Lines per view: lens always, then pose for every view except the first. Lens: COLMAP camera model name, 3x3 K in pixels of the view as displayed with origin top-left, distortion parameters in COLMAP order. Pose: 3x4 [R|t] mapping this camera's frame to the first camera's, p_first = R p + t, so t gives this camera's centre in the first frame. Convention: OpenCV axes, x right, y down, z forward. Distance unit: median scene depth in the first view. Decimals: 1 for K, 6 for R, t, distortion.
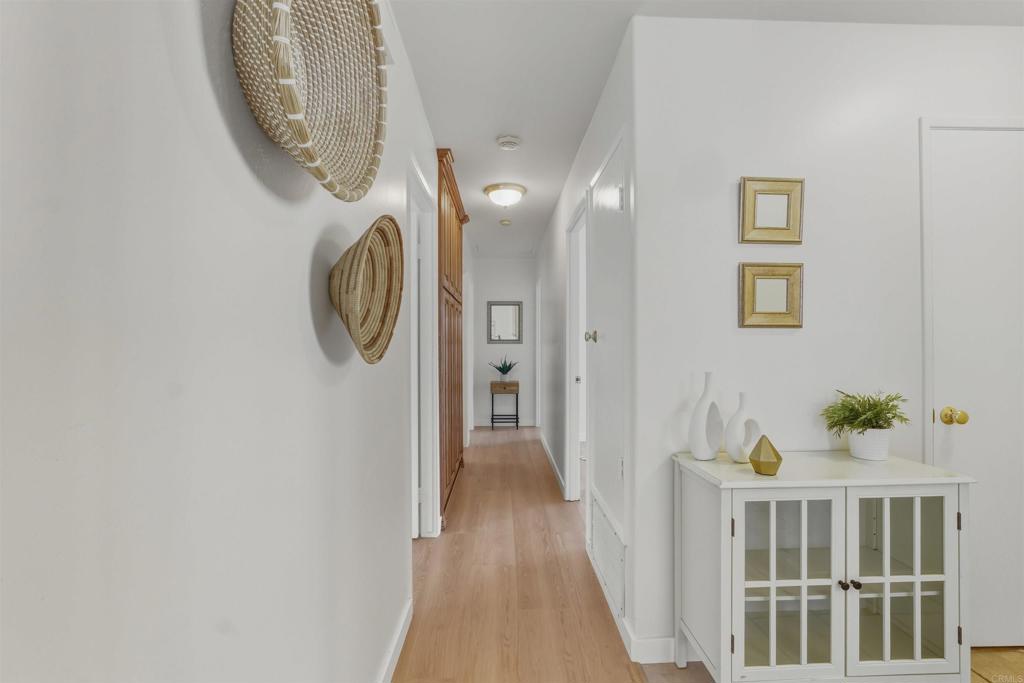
lens RADIAL K [[439.0, 0, 515.1], [0, 439.0, 341.2], [0, 0, 1]] dist [-0.002461, 0.000358]
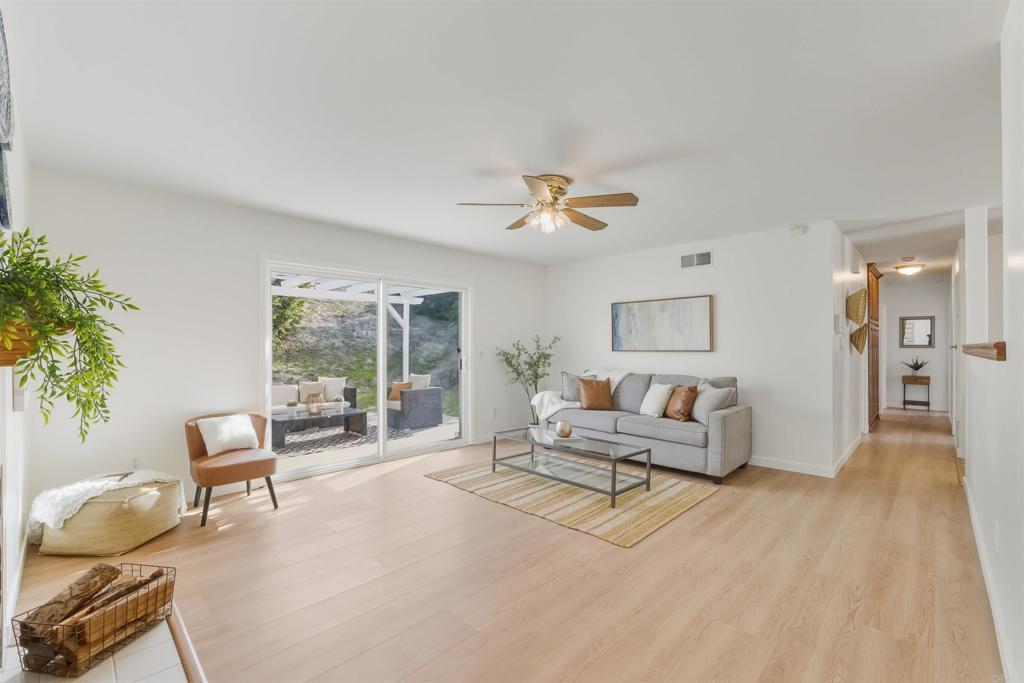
lens RADIAL K [[439.0, 0, 512.0], [0, 439.0, 348.2], [0, 0, 1]] dist [-0.002461, 0.000358]
pose [[0.697167, 0.003348, -0.716901, 0.076280], [-0.000347, 0.999991, 0.004333, 0.001055], [0.716909, -0.002772, 0.697161, -0.846758]]
